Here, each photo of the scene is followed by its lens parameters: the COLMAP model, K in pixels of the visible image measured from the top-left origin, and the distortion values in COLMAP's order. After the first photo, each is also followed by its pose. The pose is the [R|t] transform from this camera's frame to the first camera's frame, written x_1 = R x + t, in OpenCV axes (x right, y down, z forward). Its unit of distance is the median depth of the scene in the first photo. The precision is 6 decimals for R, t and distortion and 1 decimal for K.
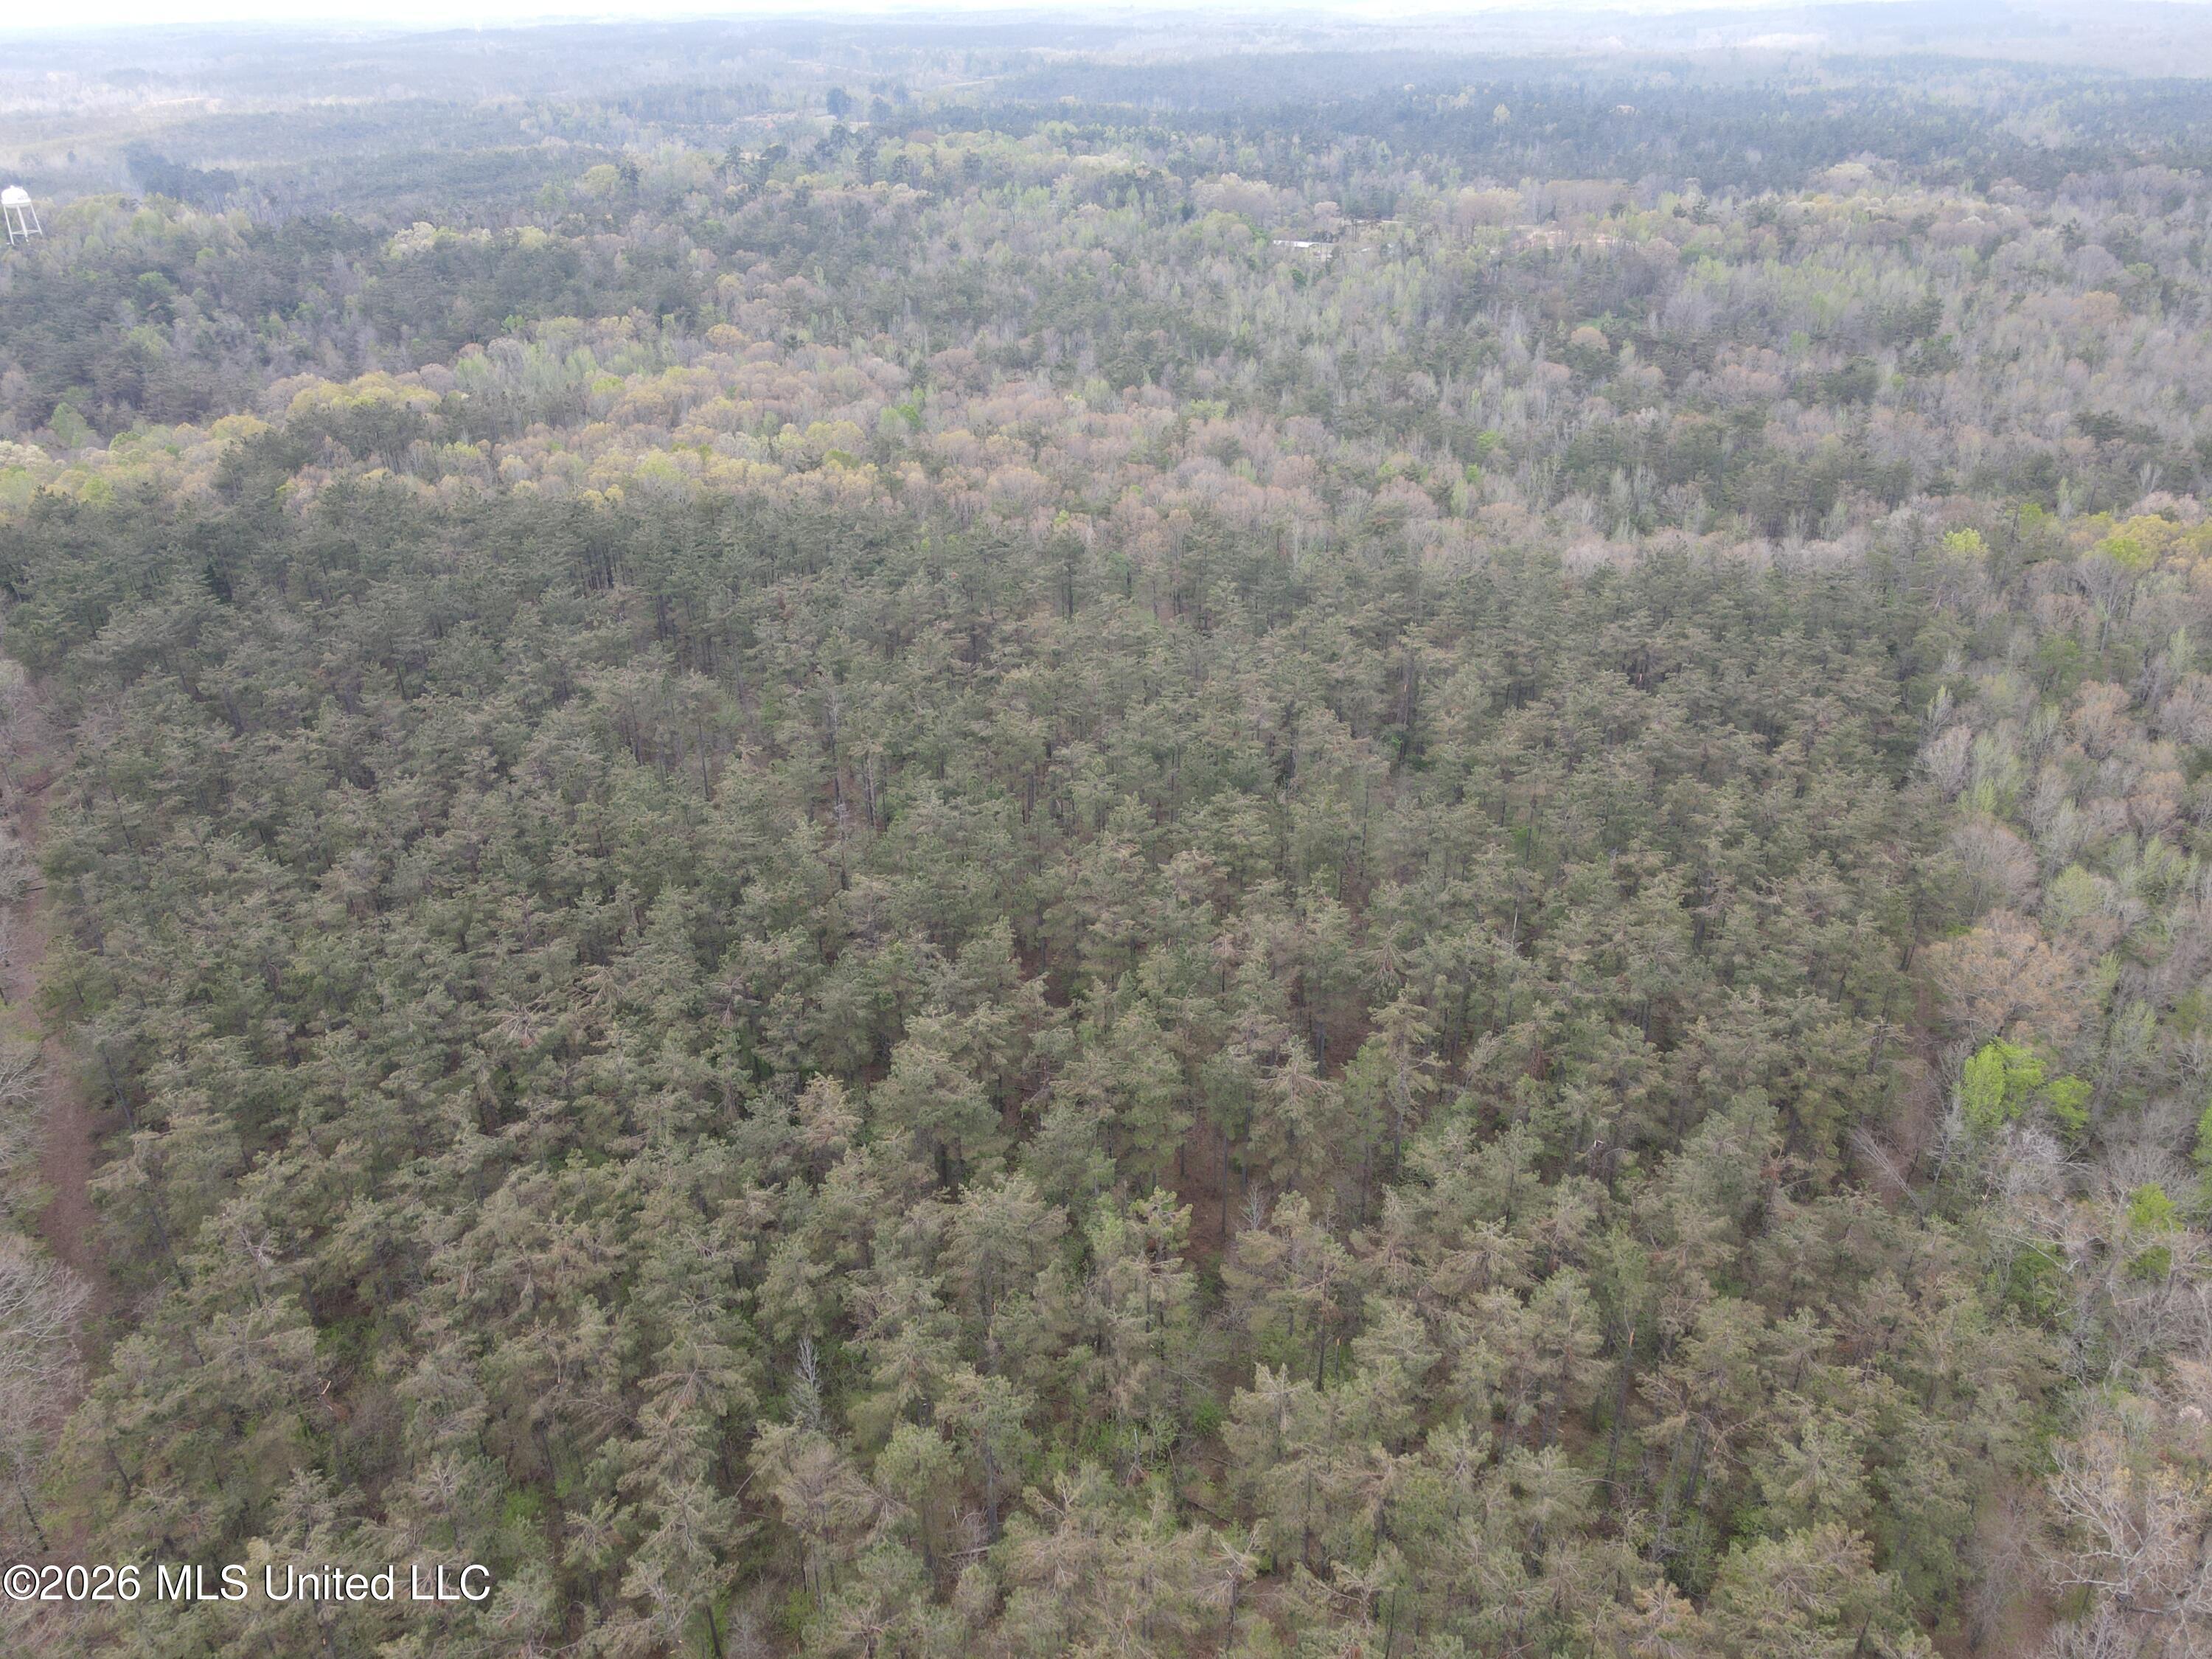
lens RADIAL K [[1596.7, 0, 1106.0], [0, 1596.7, 829.5], [0, 0, 1]] dist [0.002460, -0.006076]
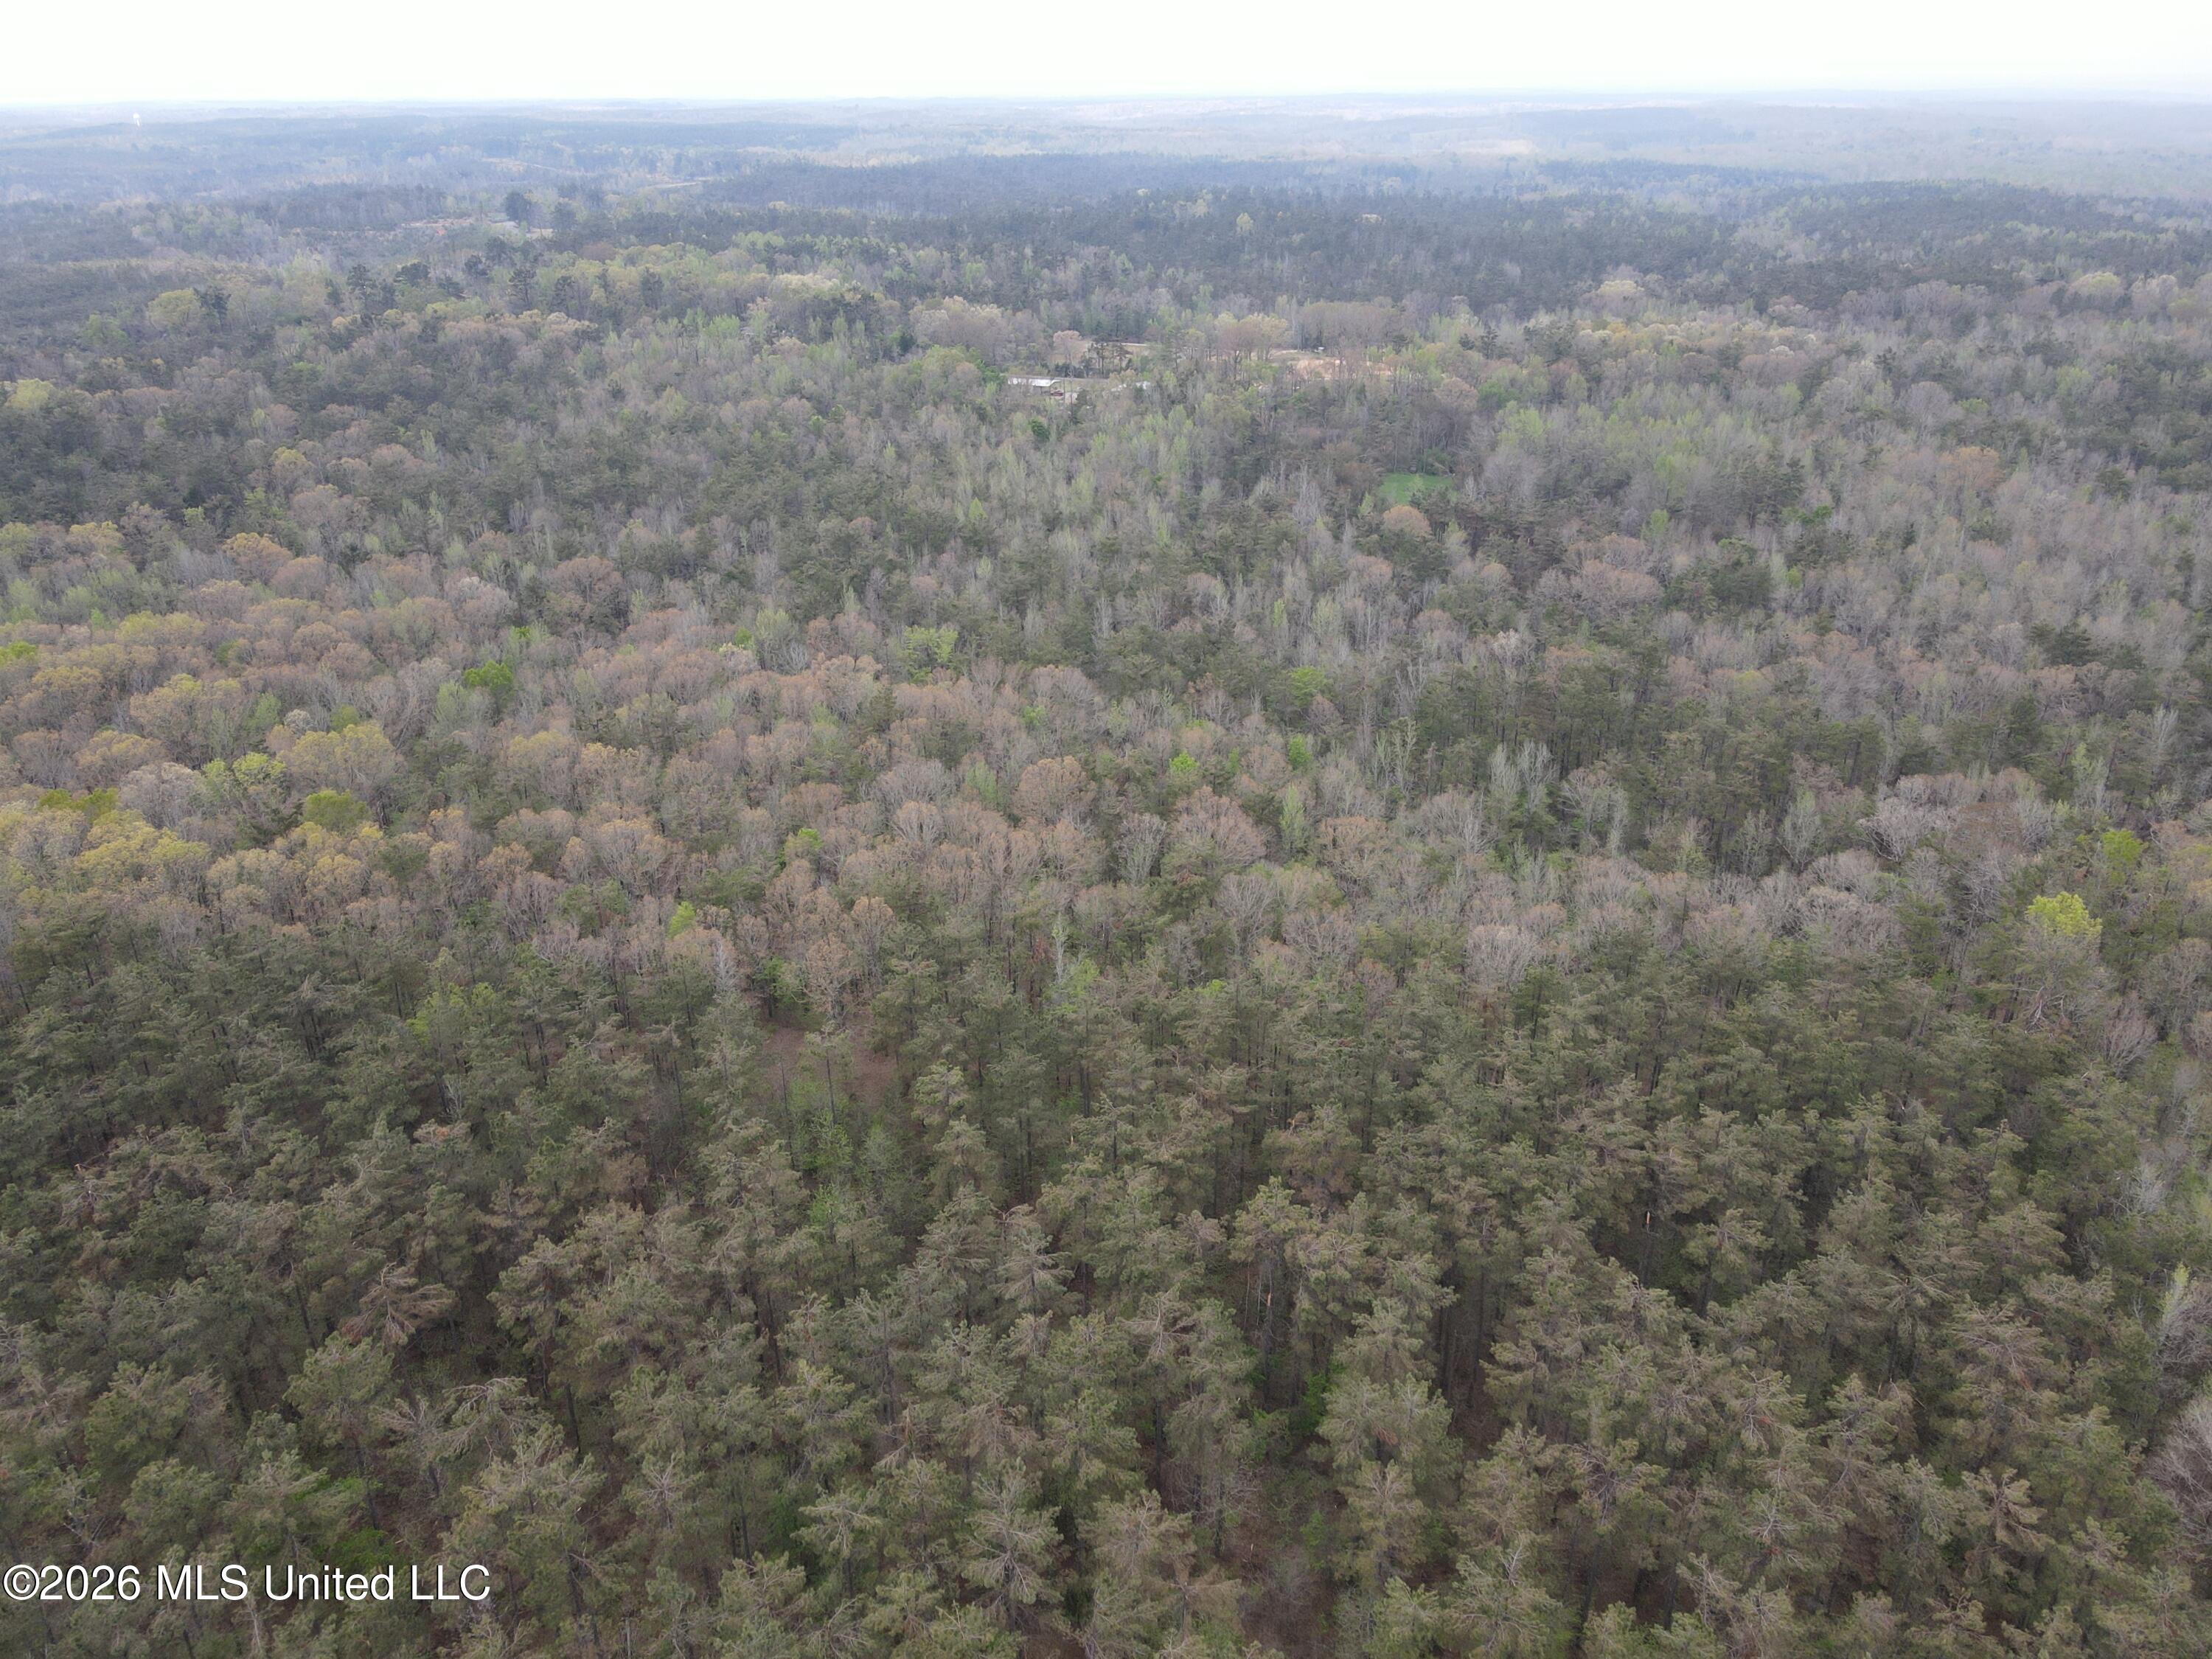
lens RADIAL K [[1584.1, 0, 1106.0], [0, 1584.1, 829.5], [0, 0, 1]] dist [-0.009327, 0.018467]
pose [[0.988188, -0.054279, 0.143311, 0.025128], [0.061044, 0.997198, -0.043231, -0.099790], [-0.140563, 0.051468, 0.988733, 0.191366]]
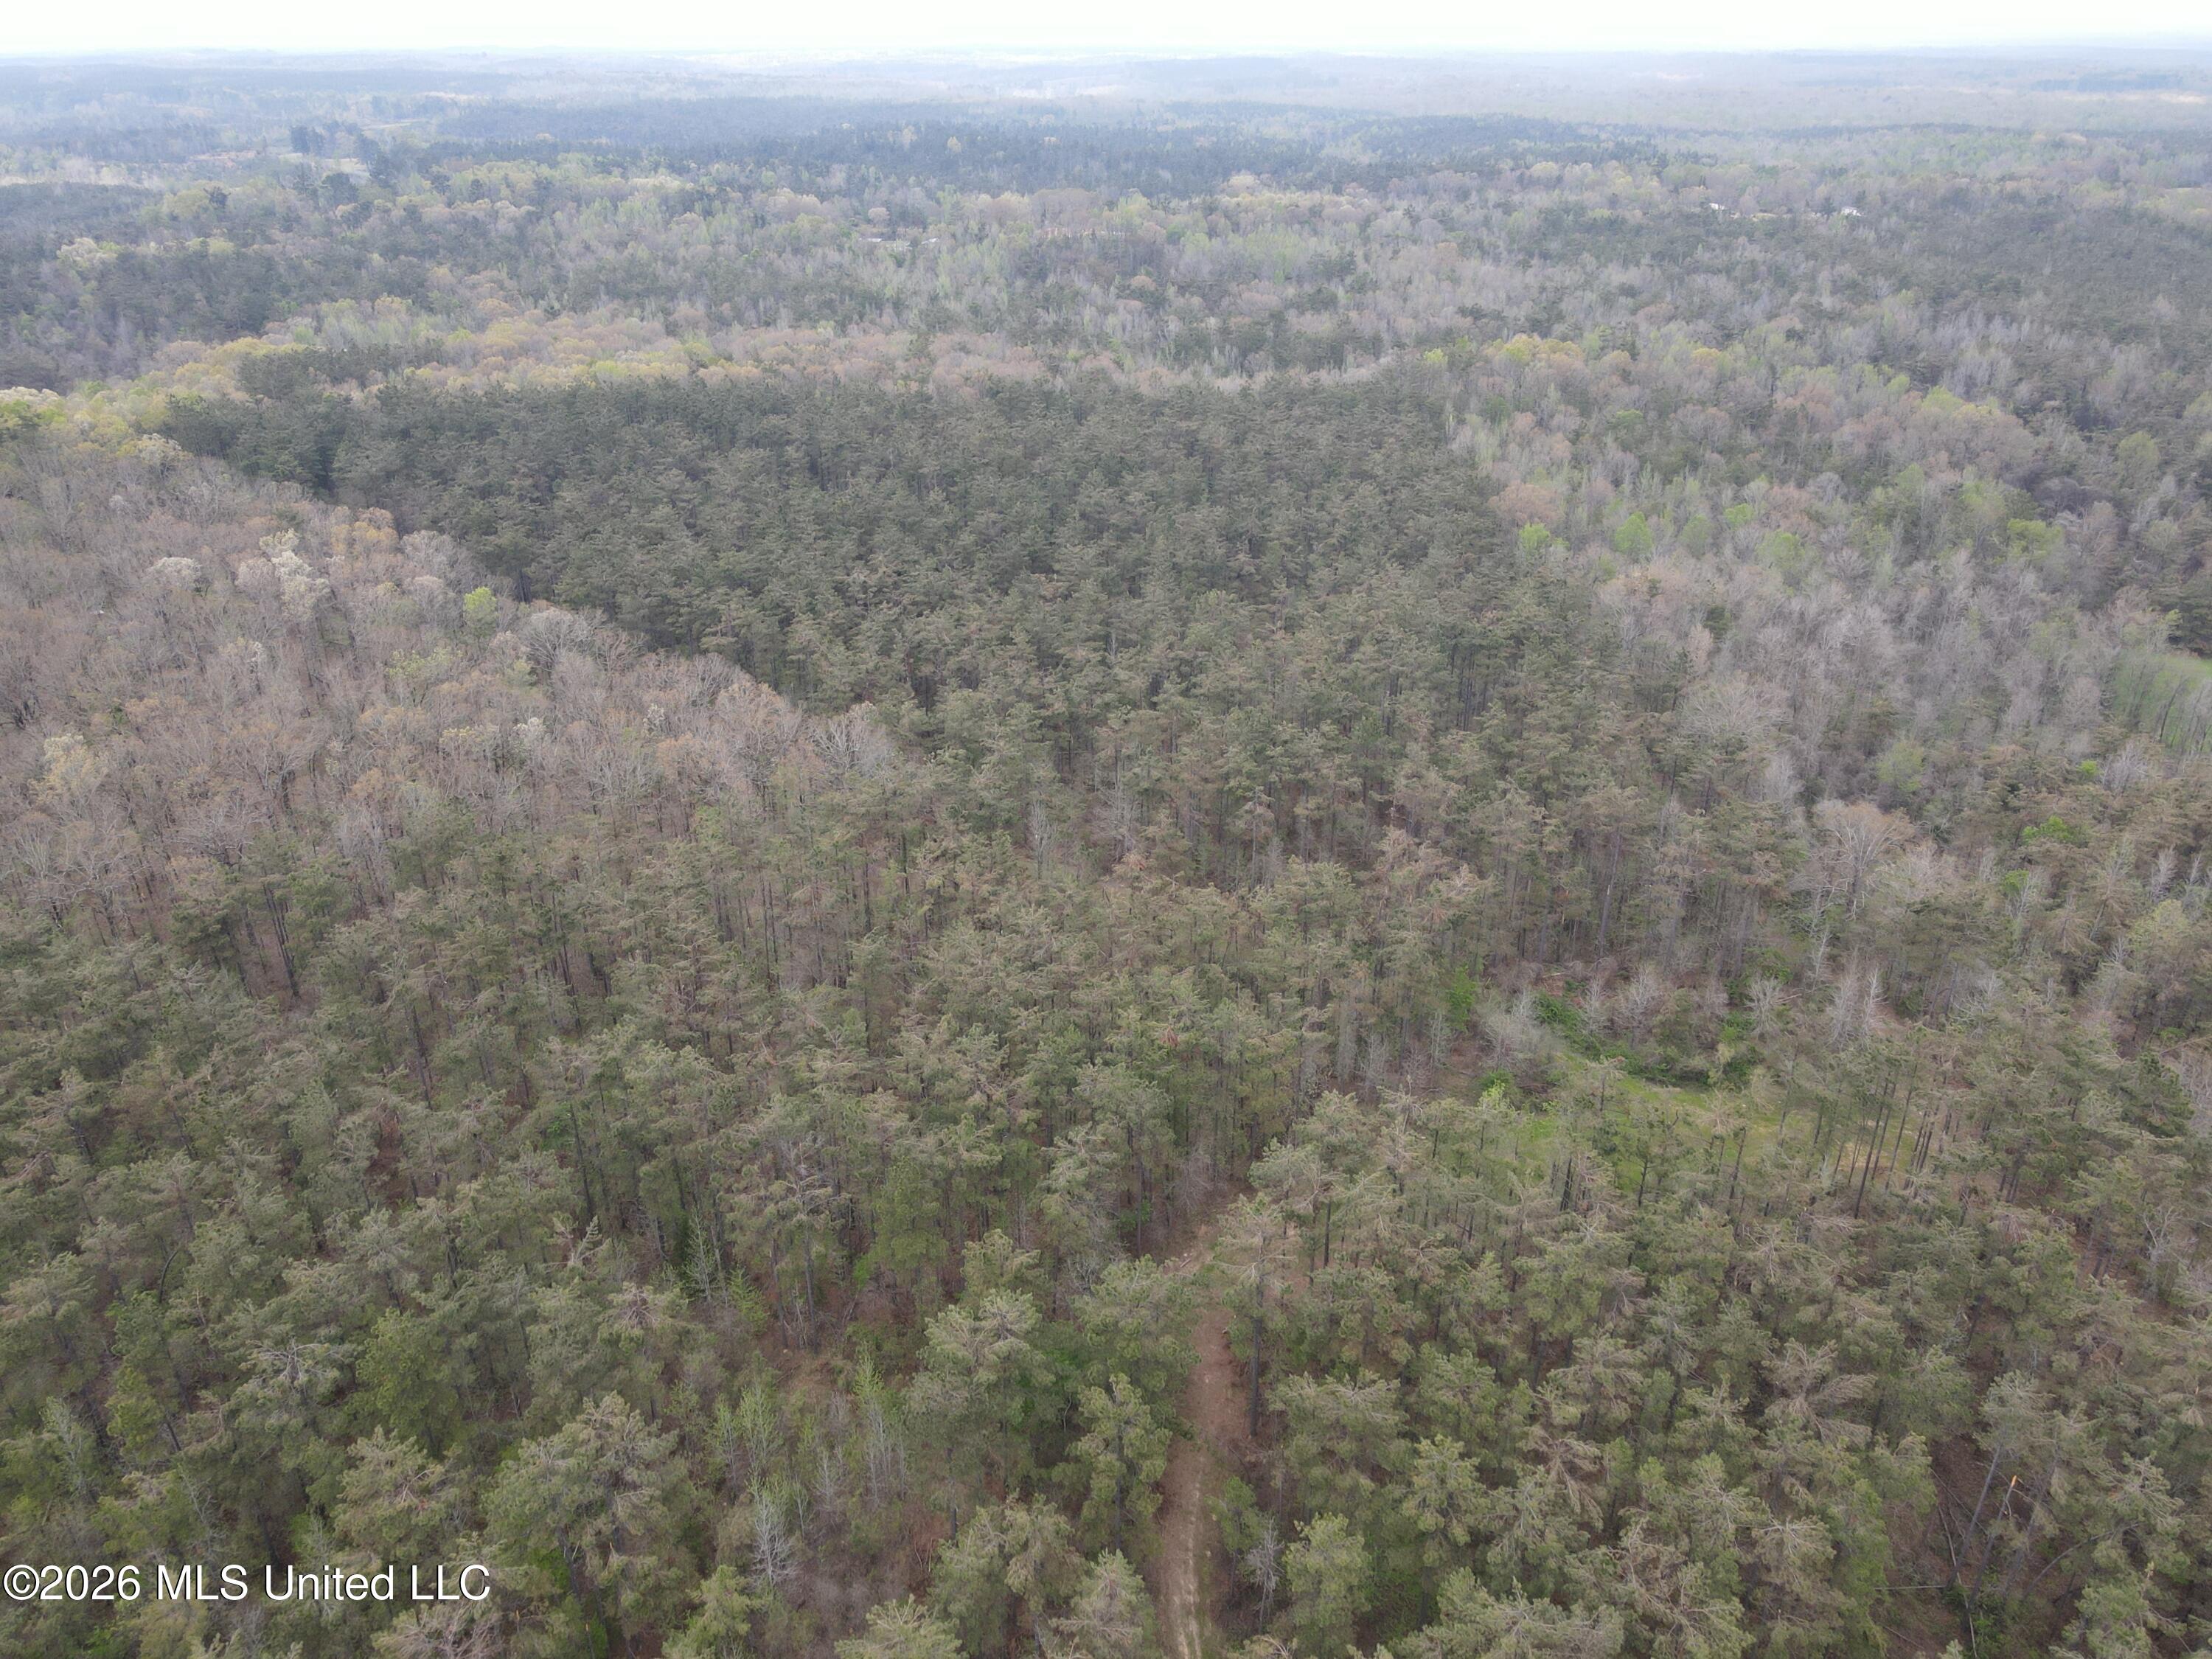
lens RADIAL K [[1596.7, 0, 1106.0], [0, 1596.7, 829.5], [0, 0, 1]] dist [0.002460, -0.006076]
pose [[0.929773, -0.149632, 0.336350, -0.216069], [0.158727, 0.987322, 0.000461, 0.128811], [-0.332155, 0.052959, 0.941737, -0.231702]]
